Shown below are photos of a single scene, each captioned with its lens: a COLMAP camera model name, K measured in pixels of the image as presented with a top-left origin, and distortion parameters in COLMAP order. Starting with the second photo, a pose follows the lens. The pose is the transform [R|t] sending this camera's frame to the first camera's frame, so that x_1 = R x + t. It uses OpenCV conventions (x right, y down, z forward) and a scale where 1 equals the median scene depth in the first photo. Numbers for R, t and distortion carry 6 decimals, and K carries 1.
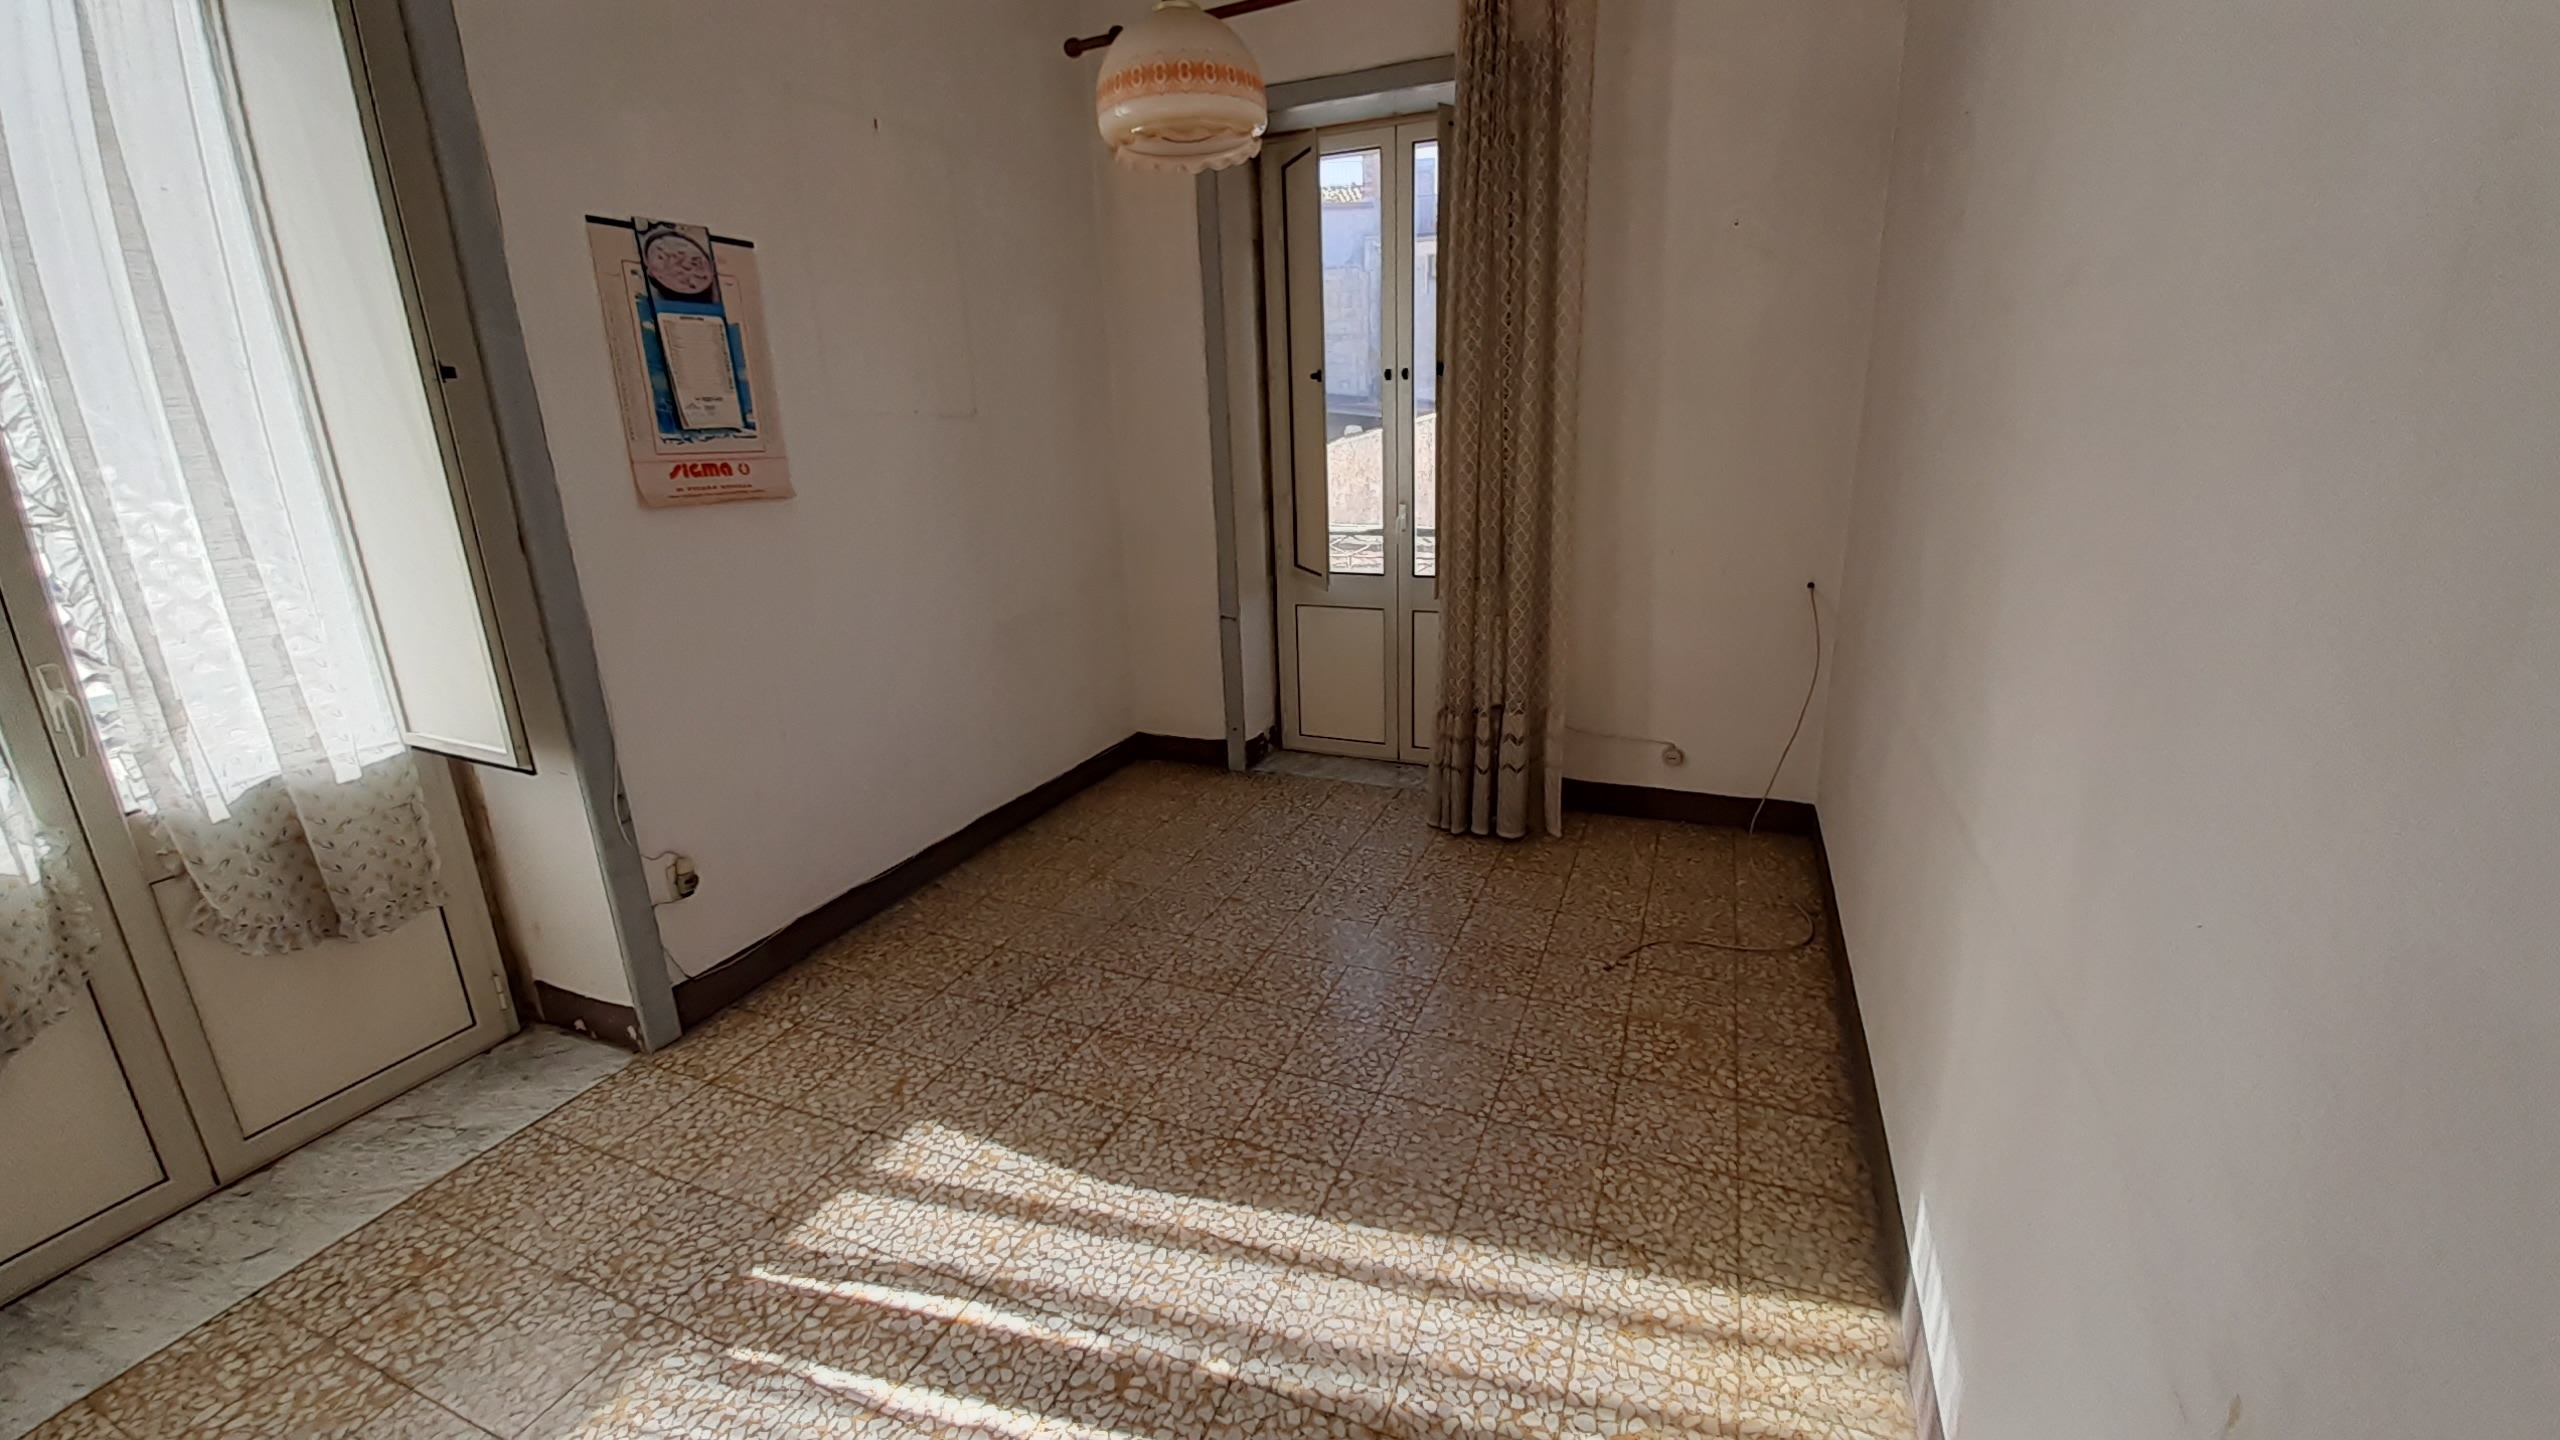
lens RADIAL K [[1038.9, 0, 1313.0], [0, 1038.9, 711.7], [0, 0, 1]] dist [0.030032, -0.028302]
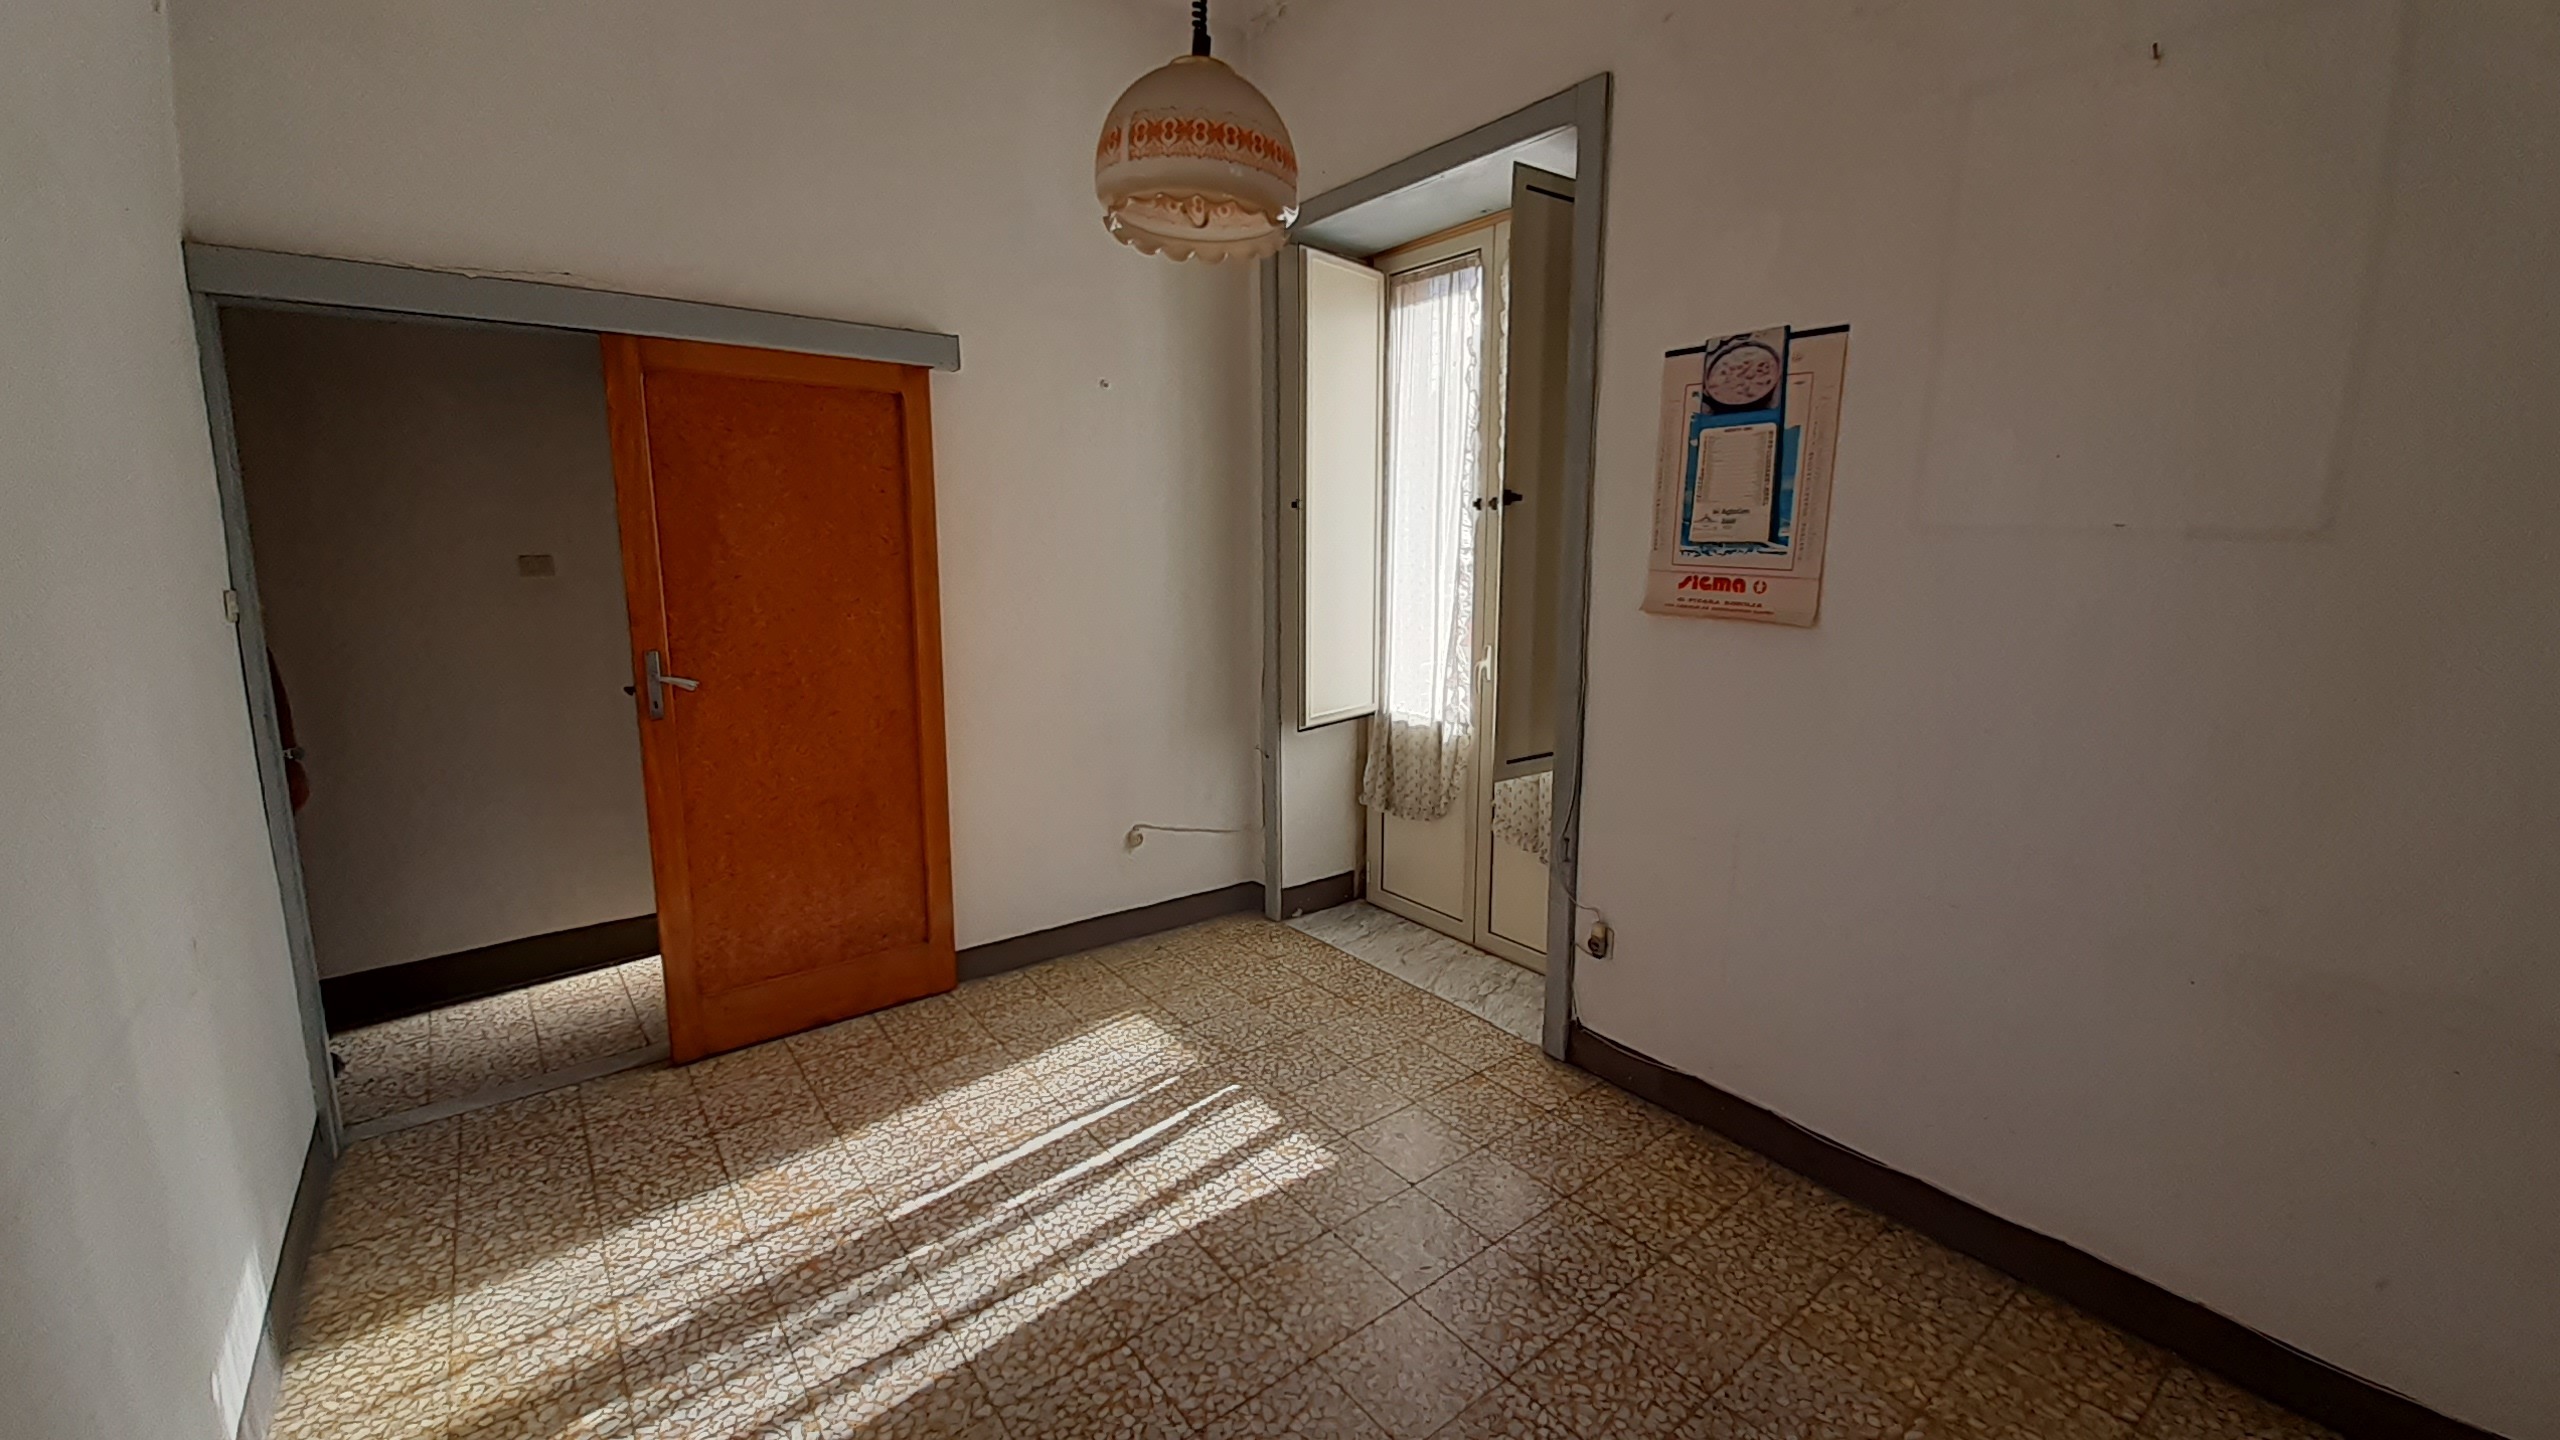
lens RADIAL K [[1029.7, 0, 1303.5], [0, 1029.7, 696.8], [0, 0, 1]] dist [0.024225, -0.023828]
pose [[-0.512866, 0.156211, -0.844137, 0.540456], [-0.231494, 0.921714, 0.311214, -0.431398], [0.826667, 0.355024, -0.436554, 1.431885]]
